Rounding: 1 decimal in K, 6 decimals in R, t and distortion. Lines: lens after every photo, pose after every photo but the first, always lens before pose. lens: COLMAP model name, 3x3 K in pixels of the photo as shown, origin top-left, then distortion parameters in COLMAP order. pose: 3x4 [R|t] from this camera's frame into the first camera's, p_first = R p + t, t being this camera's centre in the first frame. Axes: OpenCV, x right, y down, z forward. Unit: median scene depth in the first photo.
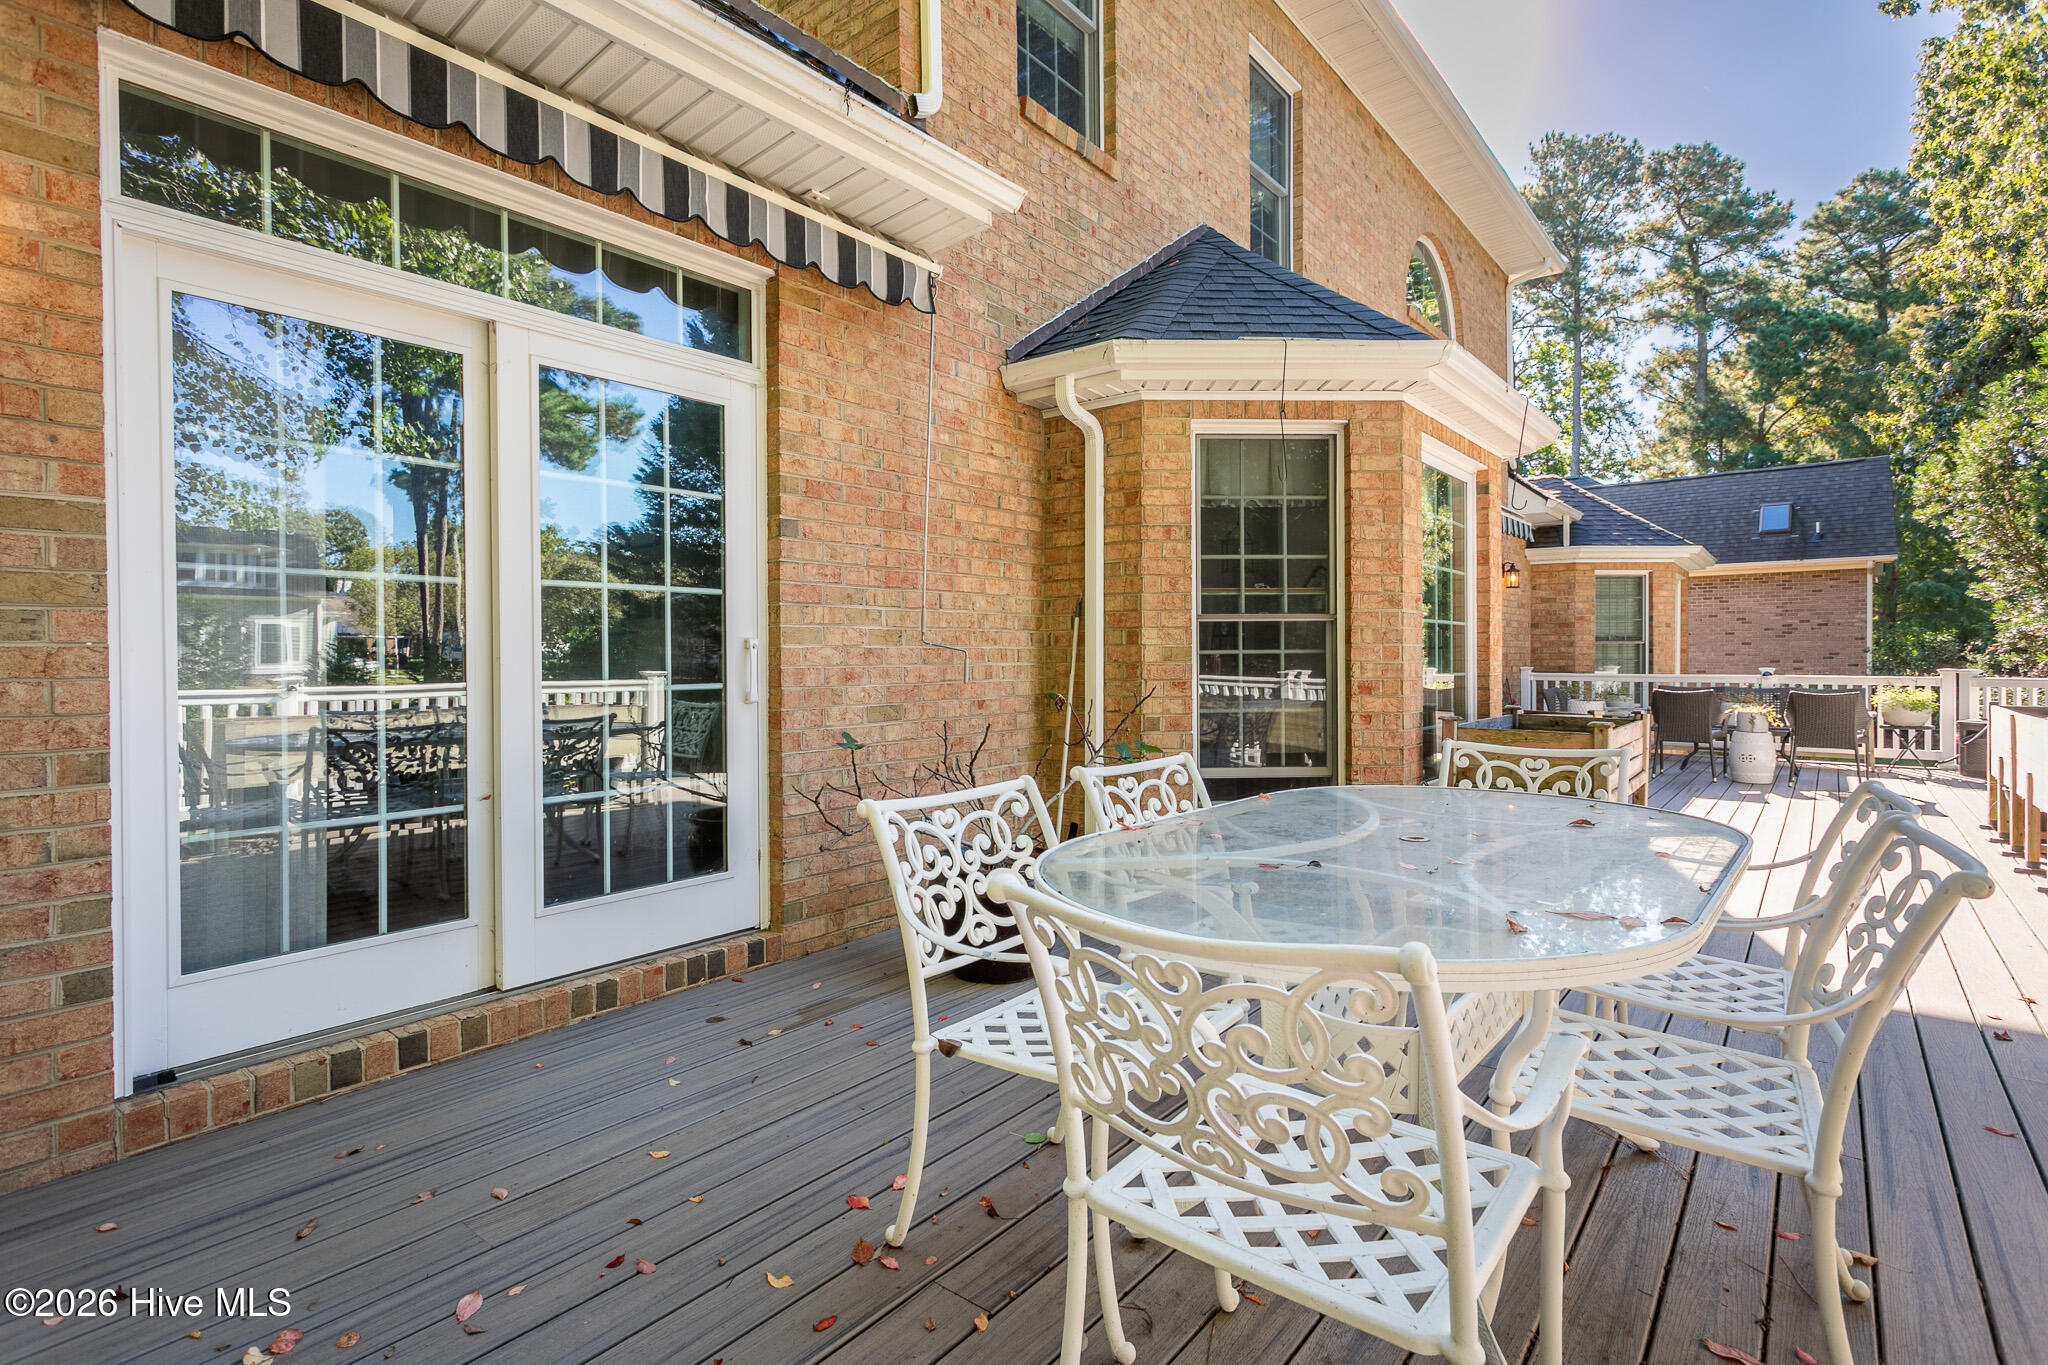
lens RADIAL K [[995.7, 0, 1024.0], [0, 995.7, 682.5], [0, 0, 1]] dist [0.001265, 0.005177]
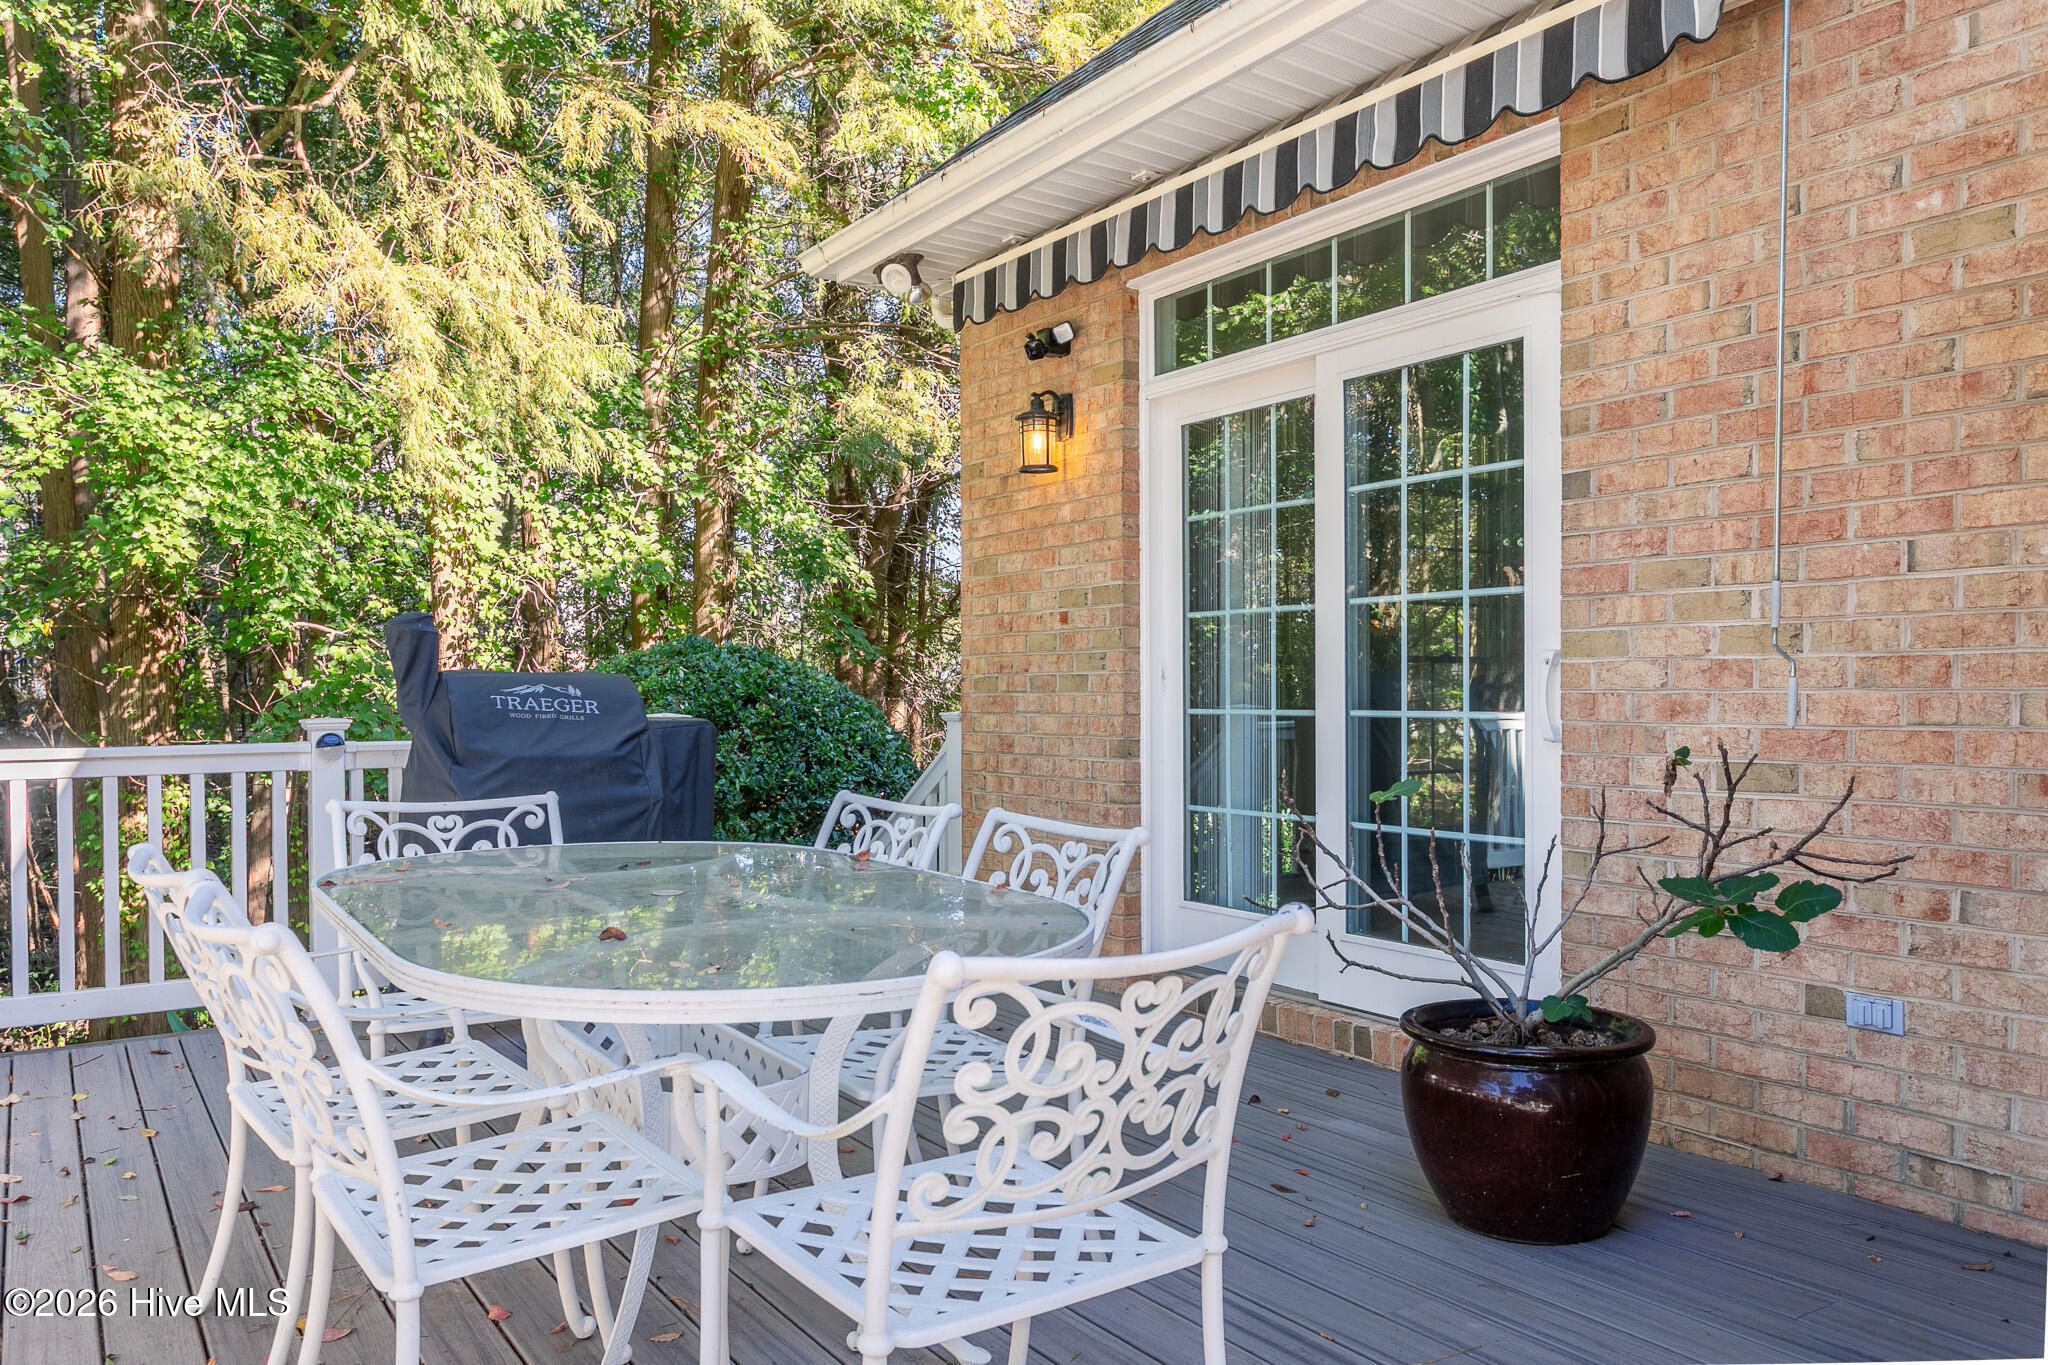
lens RADIAL K [[1444.7, 0, 1024.0], [0, 1444.7, 682.5], [0, 0, 1]] dist [0.004950, 0.001424]
pose [[-0.286118, 0.007961, -0.958161, 0.747668], [-0.014348, 0.999818, 0.012592, -0.026358], [0.958087, 0.017350, -0.285952, 0.856117]]
